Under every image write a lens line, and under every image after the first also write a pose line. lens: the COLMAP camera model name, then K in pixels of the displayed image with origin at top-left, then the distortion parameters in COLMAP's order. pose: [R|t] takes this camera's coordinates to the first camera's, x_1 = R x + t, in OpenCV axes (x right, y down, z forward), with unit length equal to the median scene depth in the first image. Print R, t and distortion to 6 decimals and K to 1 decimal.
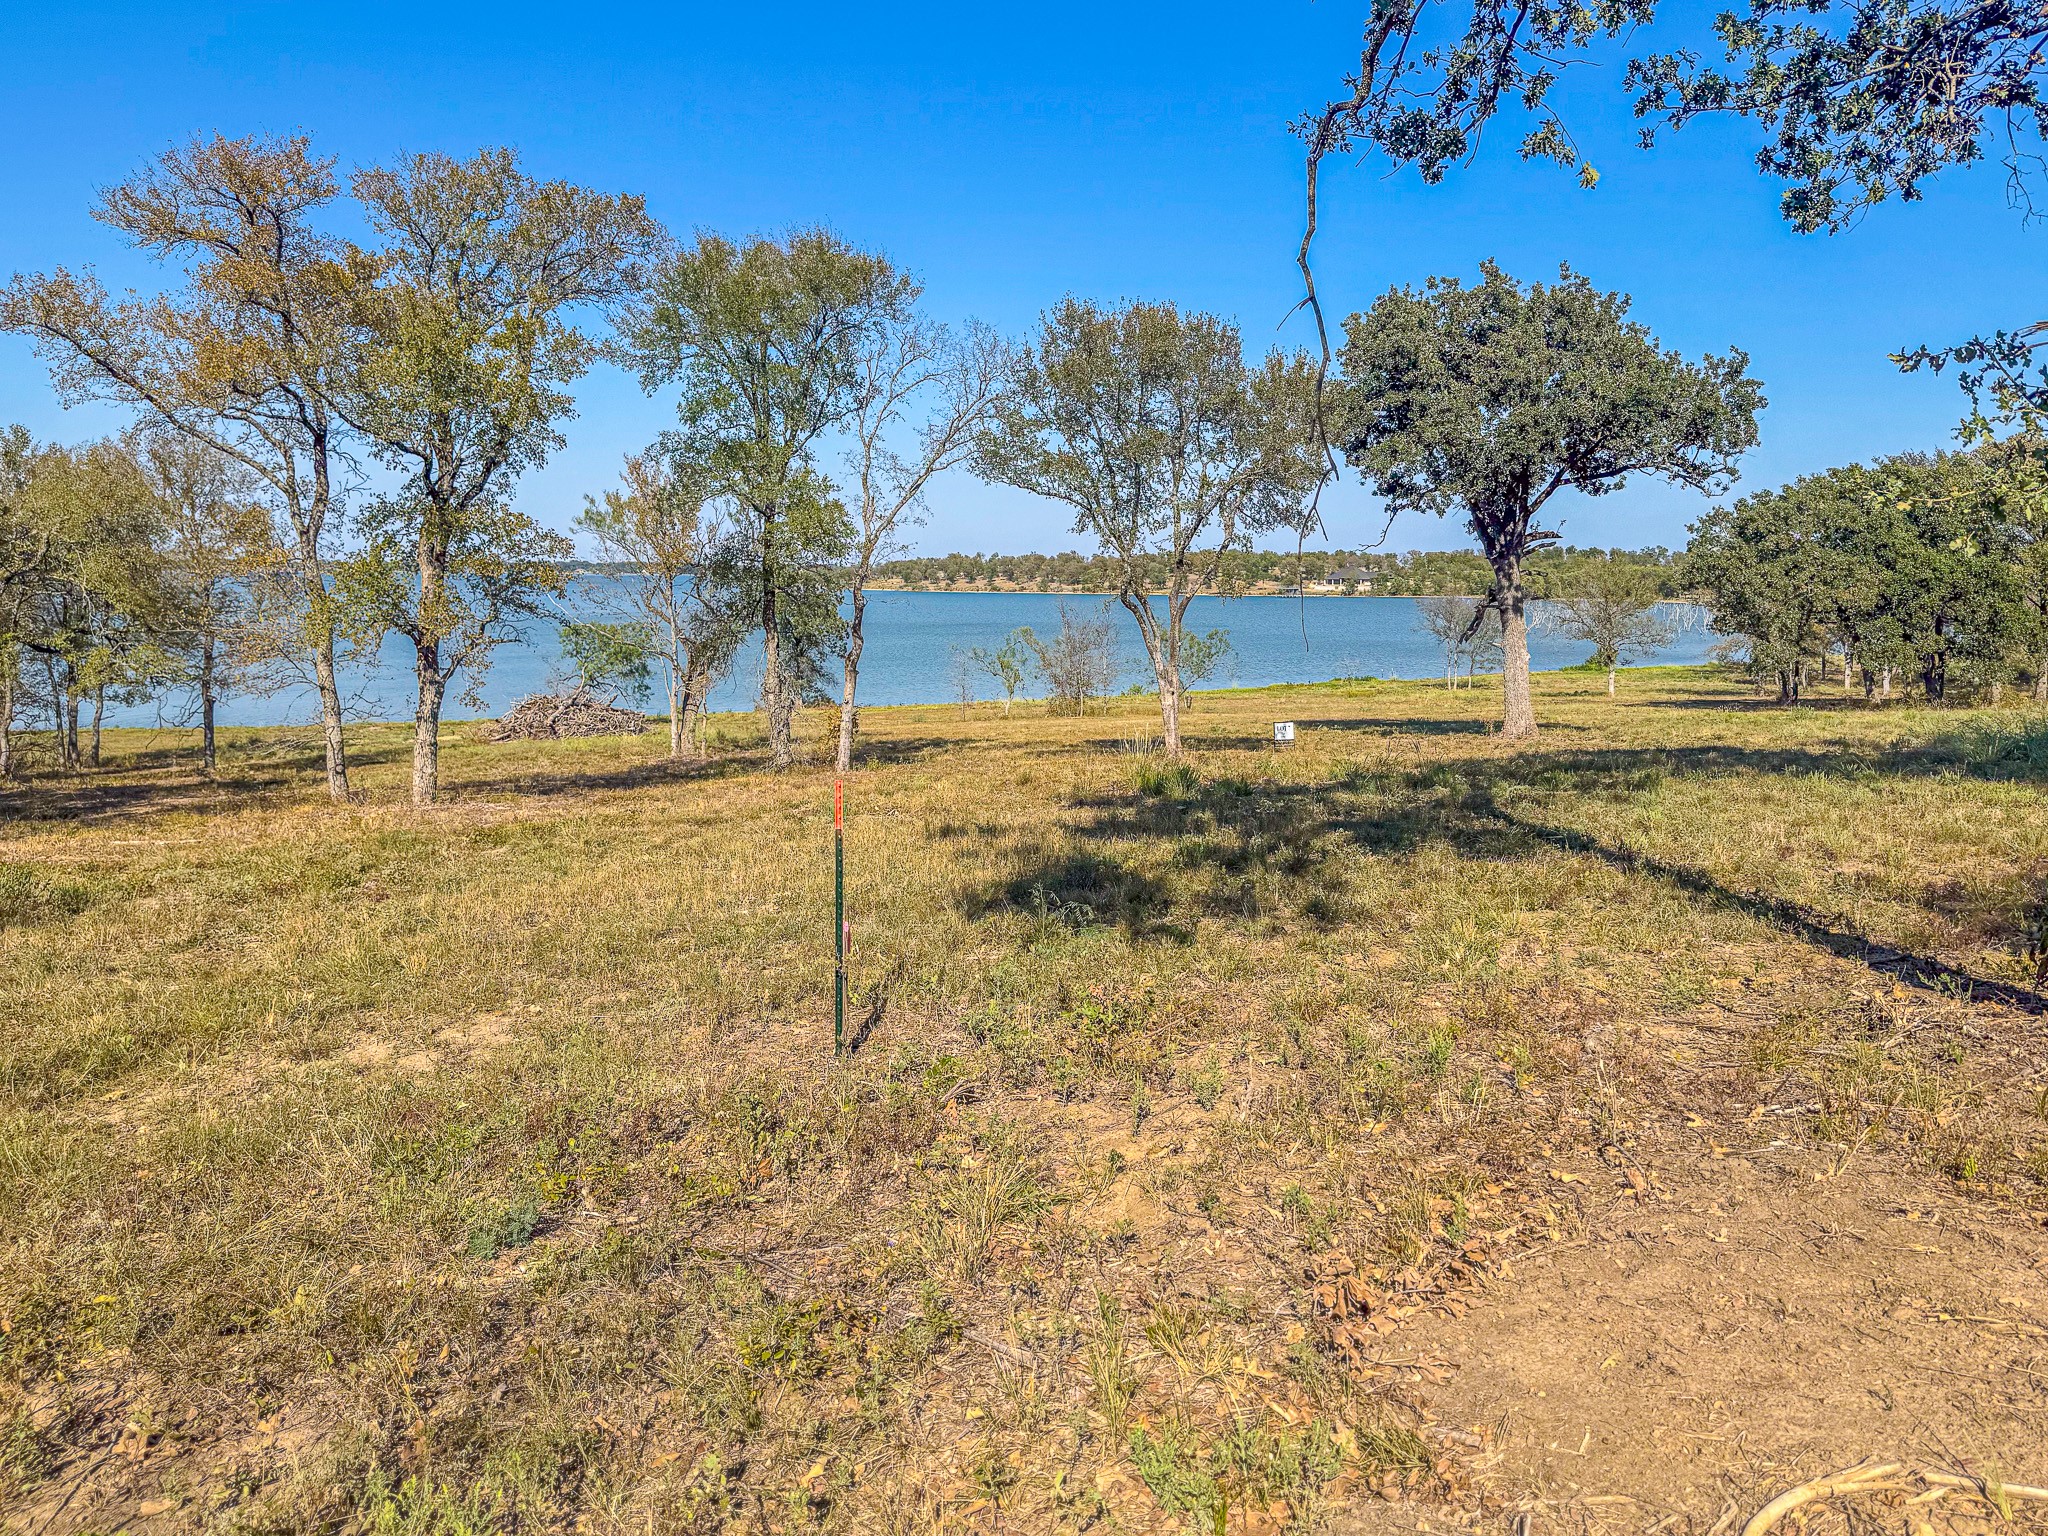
lens RADIAL K [[1500.1, 0, 921.5], [0, 1500.1, 585.7], [0, 0, 1]] dist [0.036576, -0.050049]
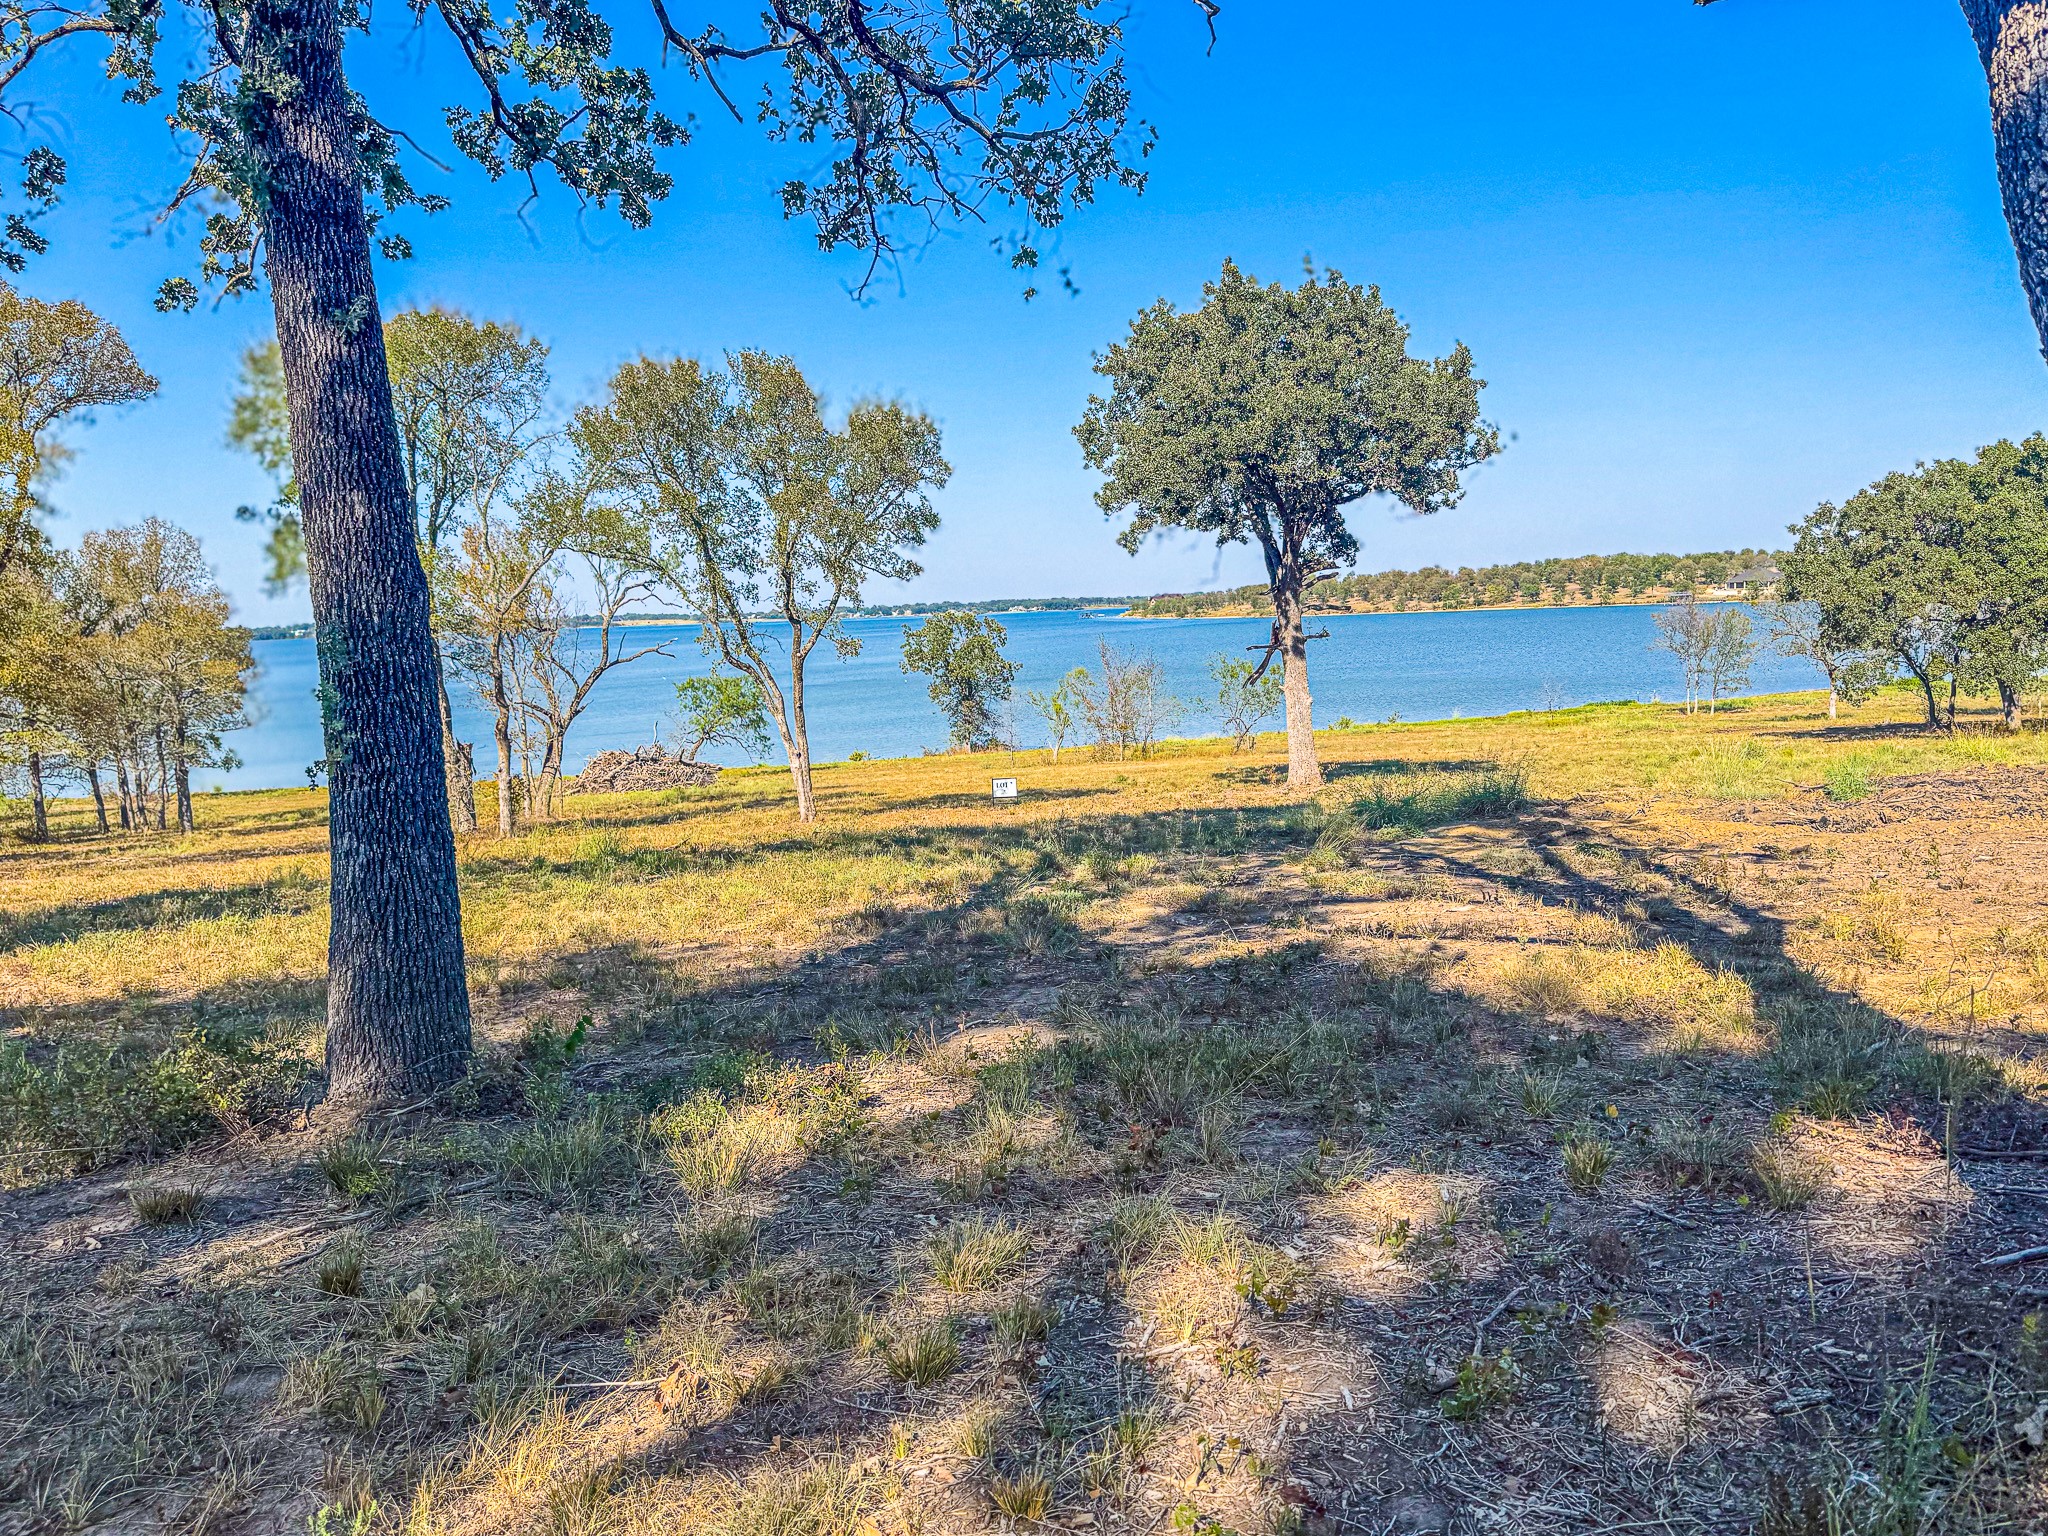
lens RADIAL K [[1500.1, 0, 1010.0], [0, 1500.1, 816.7], [0, 0, 1]] dist [0.036576, -0.050049]
pose [[0.970357, -0.011427, -0.241405, 0.443318], [0.043912, 0.990591, 0.129621, -0.009858], [0.237652, -0.136379, 0.961729, 0.073750]]
